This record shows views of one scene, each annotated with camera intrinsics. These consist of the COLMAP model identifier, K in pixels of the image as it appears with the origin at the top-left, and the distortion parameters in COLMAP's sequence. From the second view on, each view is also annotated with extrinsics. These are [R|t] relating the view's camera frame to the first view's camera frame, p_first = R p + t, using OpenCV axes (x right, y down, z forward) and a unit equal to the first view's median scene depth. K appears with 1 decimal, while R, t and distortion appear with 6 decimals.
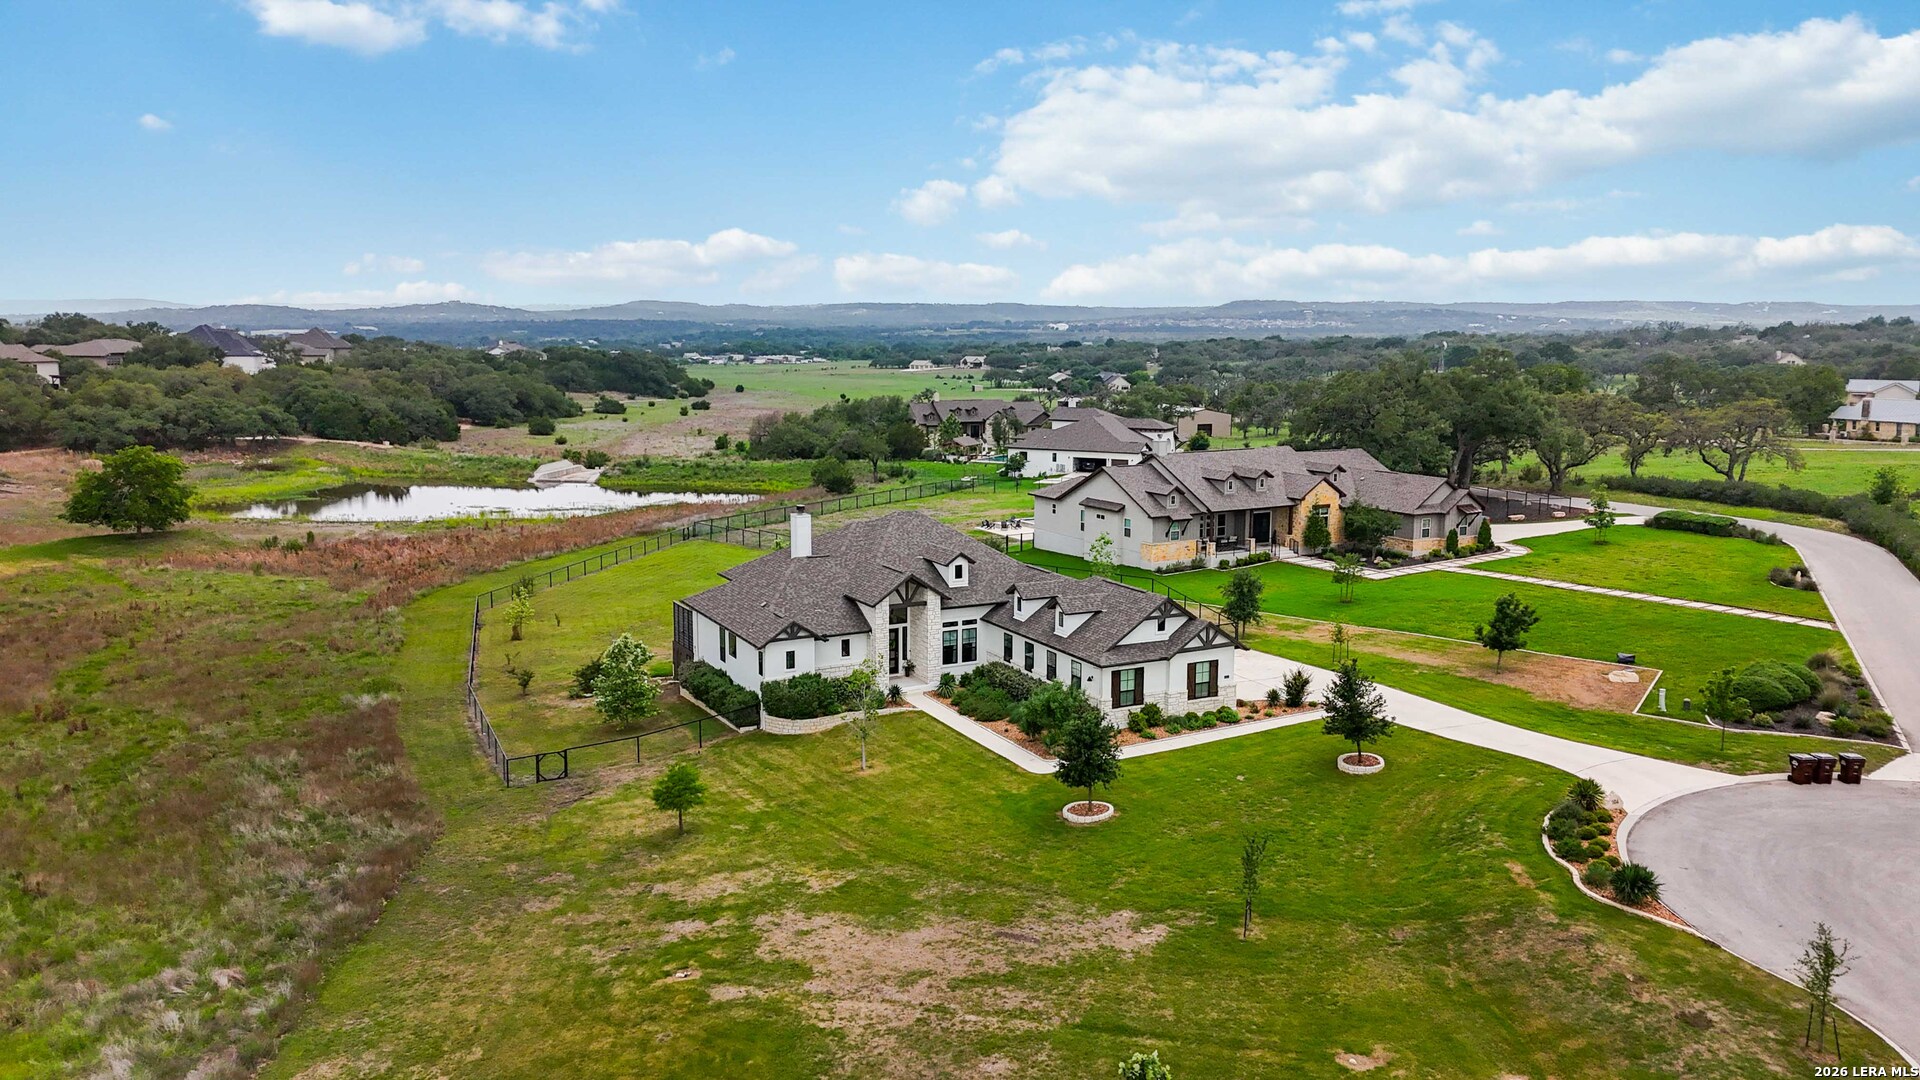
lens RADIAL K [[1406.6, 0, 960.0], [0, 1406.6, 540.0], [0, 0, 1]] dist [0.089270, -0.102252]
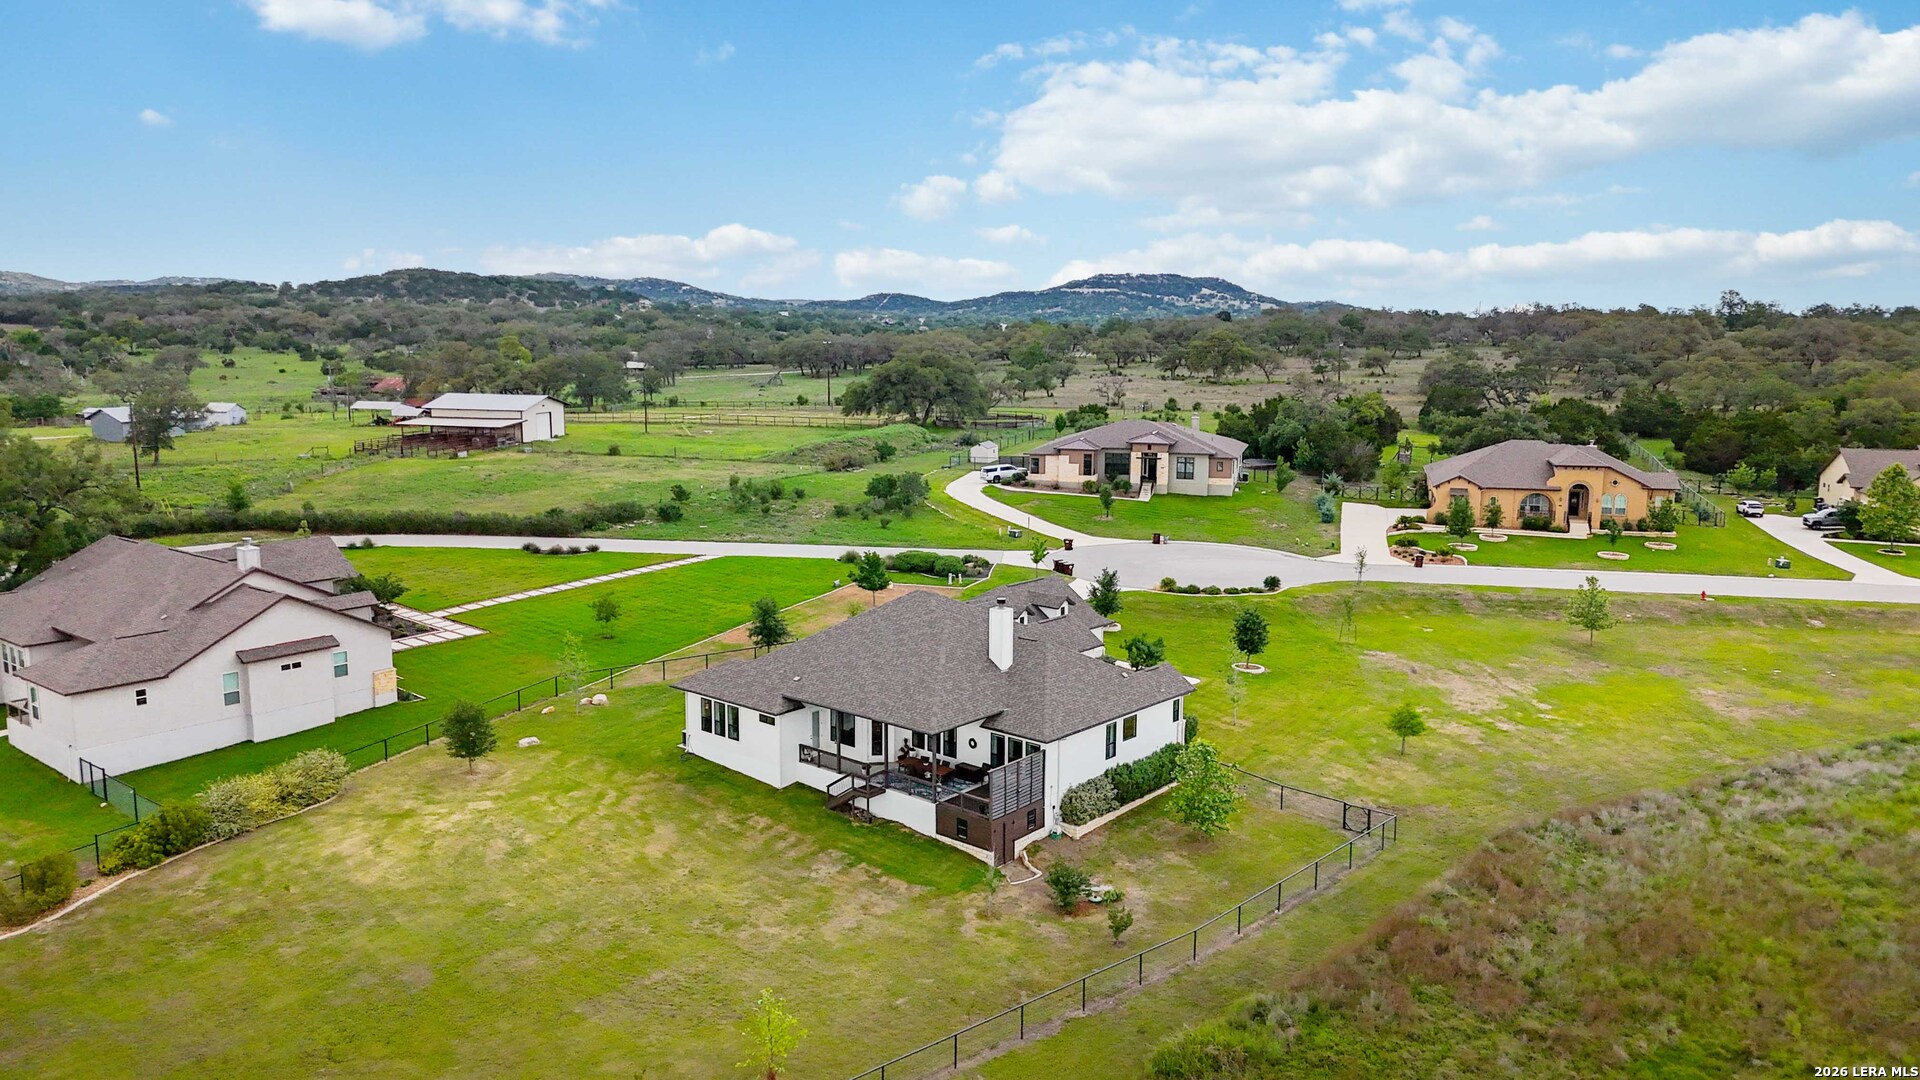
lens RADIAL K [[1406.6, 0, 960.0], [0, 1406.6, 540.0], [0, 0, 1]] dist [0.089270, -0.102252]
pose [[-0.371241, -0.151837, 0.916038, -0.898259], [0.134587, 0.967322, 0.214881, -0.251197], [-0.918731, 0.203060, -0.338675, 1.274821]]
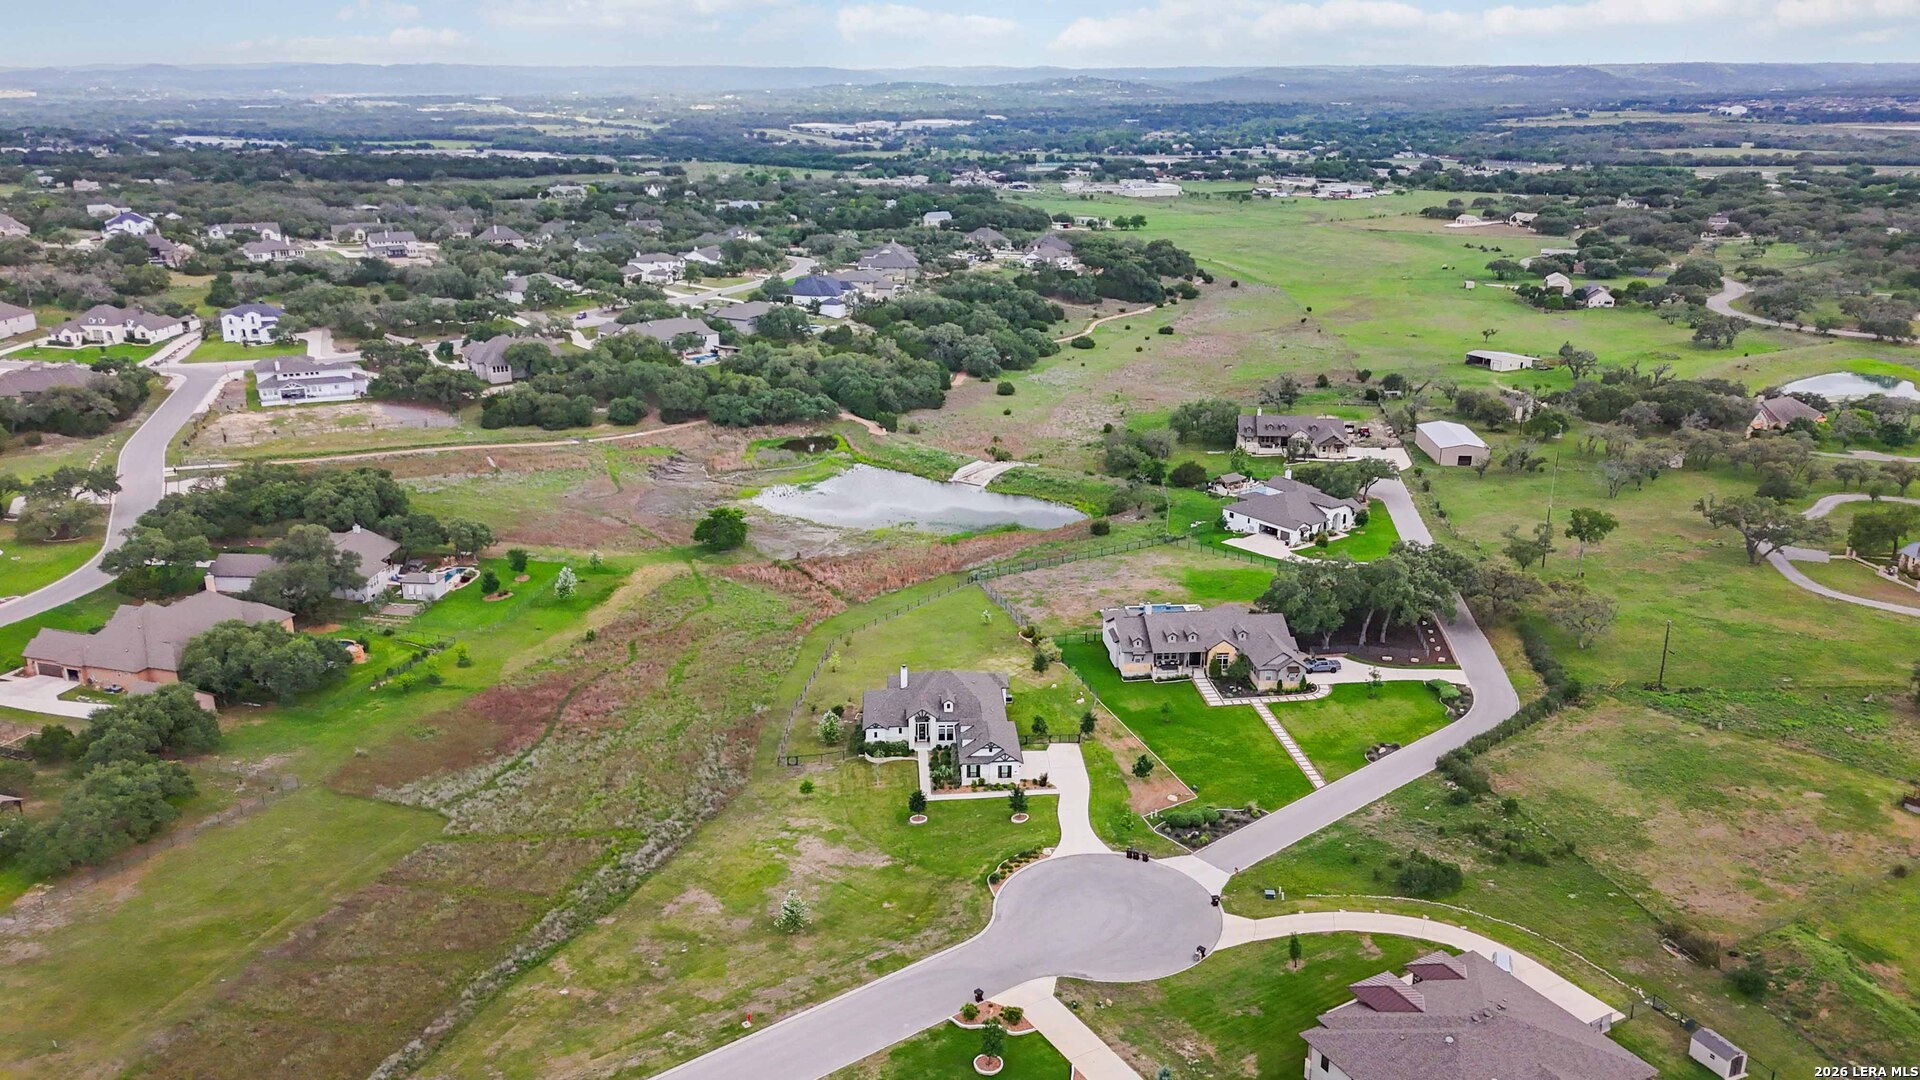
lens RADIAL K [[1430.0, 0, 960.0], [0, 1430.0, 540.0], [0, 0, 1]] dist [0.109913, -0.182391]
pose [[0.910421, 0.126043, -0.394015, 0.940726], [-0.061938, 0.983249, 0.171422, -0.676531], [0.409021, -0.131661, 0.902977, -1.233707]]
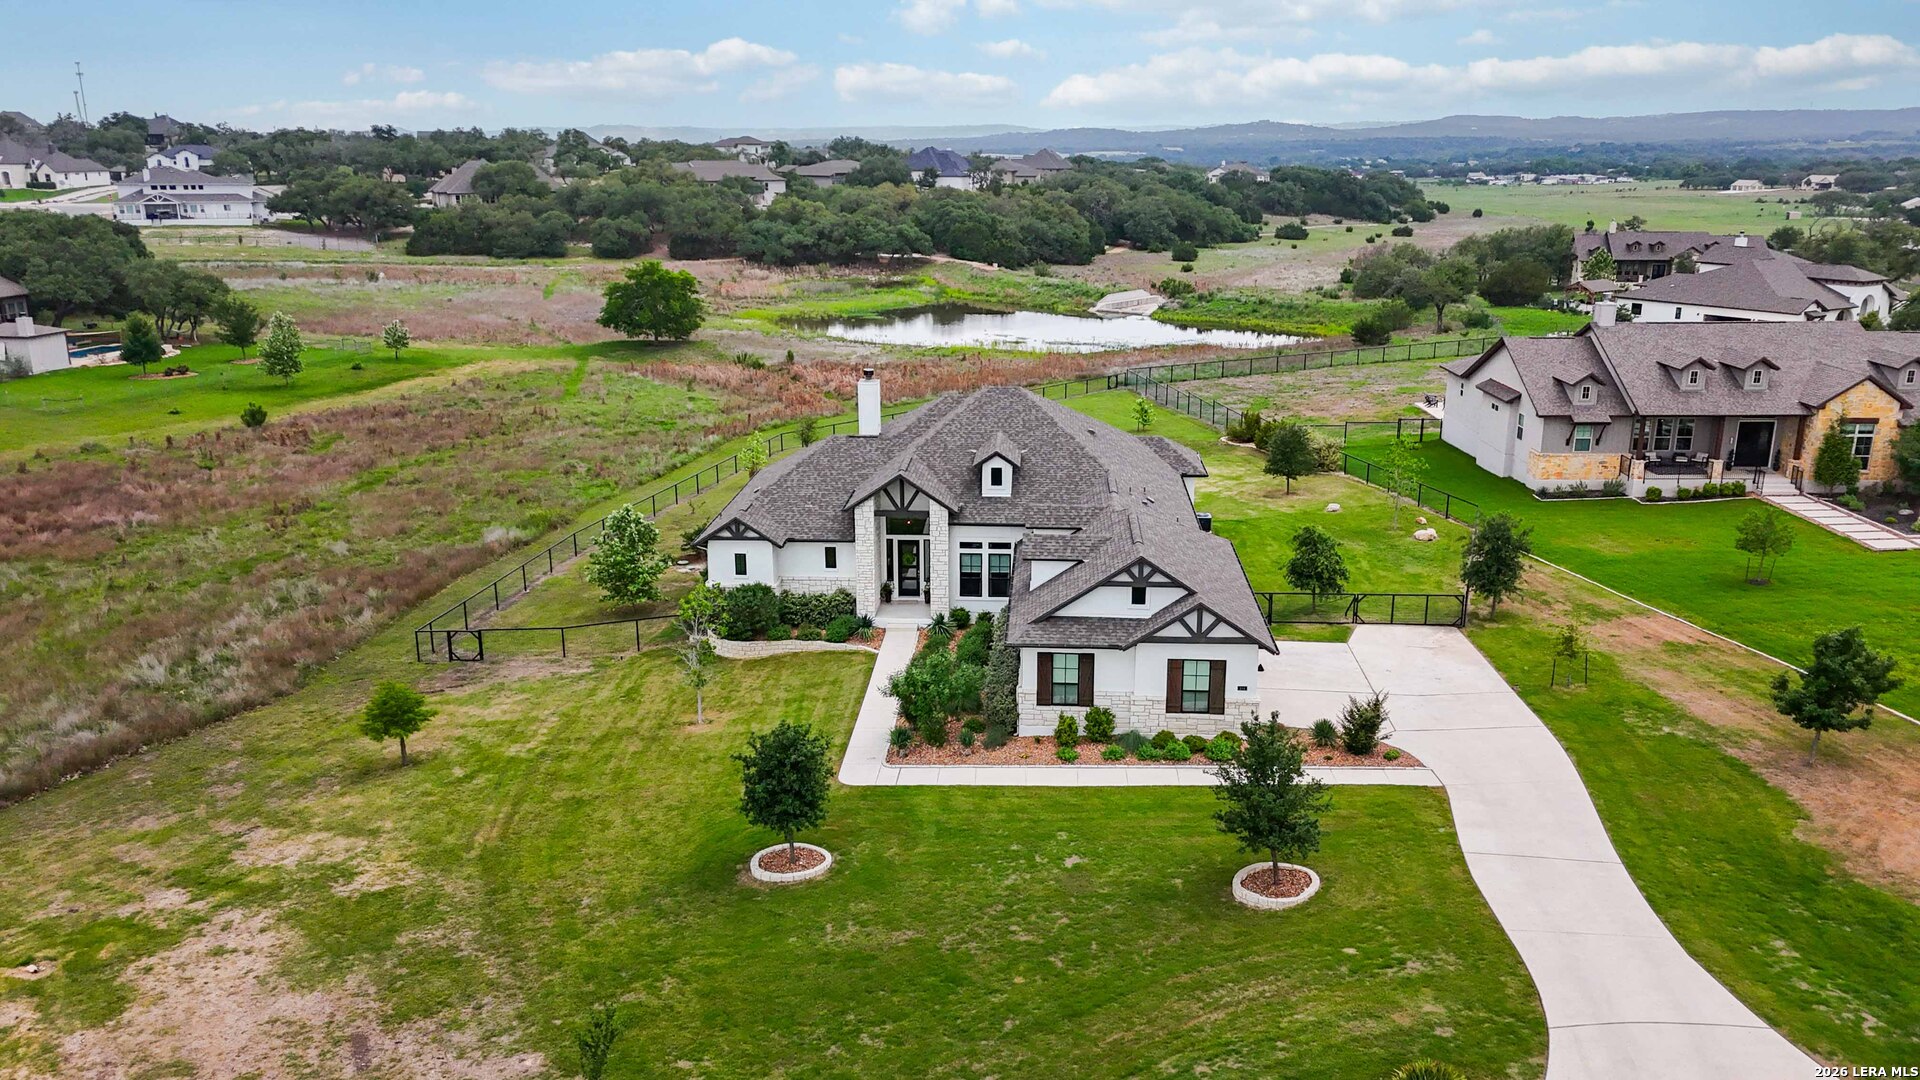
lens RADIAL K [[1406.6, 0, 960.0], [0, 1406.6, 540.0], [0, 0, 1]] dist [0.089270, -0.102252]
pose [[0.854399, 0.136084, -0.501481, 0.331555], [-0.074228, 0.987164, 0.141414, -0.044147], [0.514288, -0.083600, 0.853533, 0.323789]]
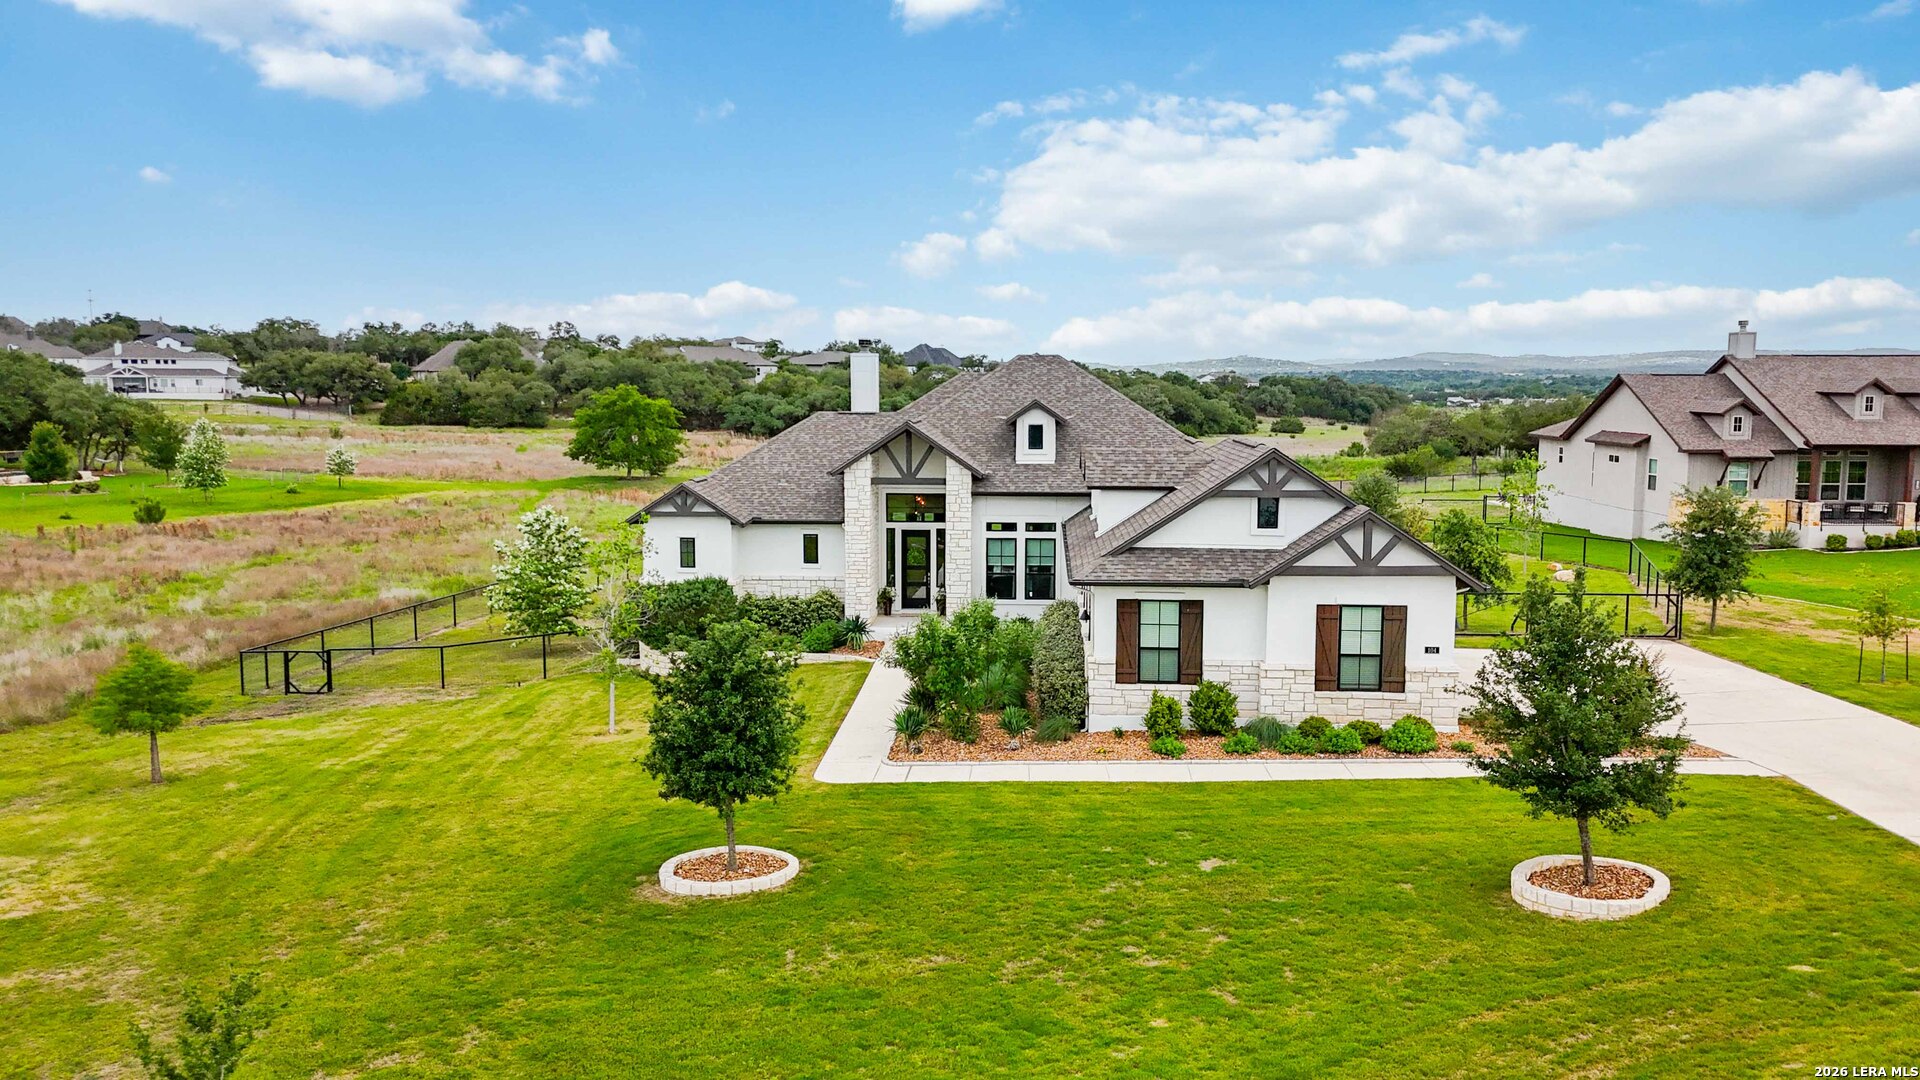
lens RADIAL K [[1410.7, 0, 960.0], [0, 1410.7, 540.0], [0, 0, 1]] dist [0.073957, -0.072011]
pose [[0.858370, 0.058619, -0.509671, 0.238446], [-0.078257, 0.996786, -0.017153, 0.069187], [0.507027, 0.054609, 0.860198, 0.468191]]
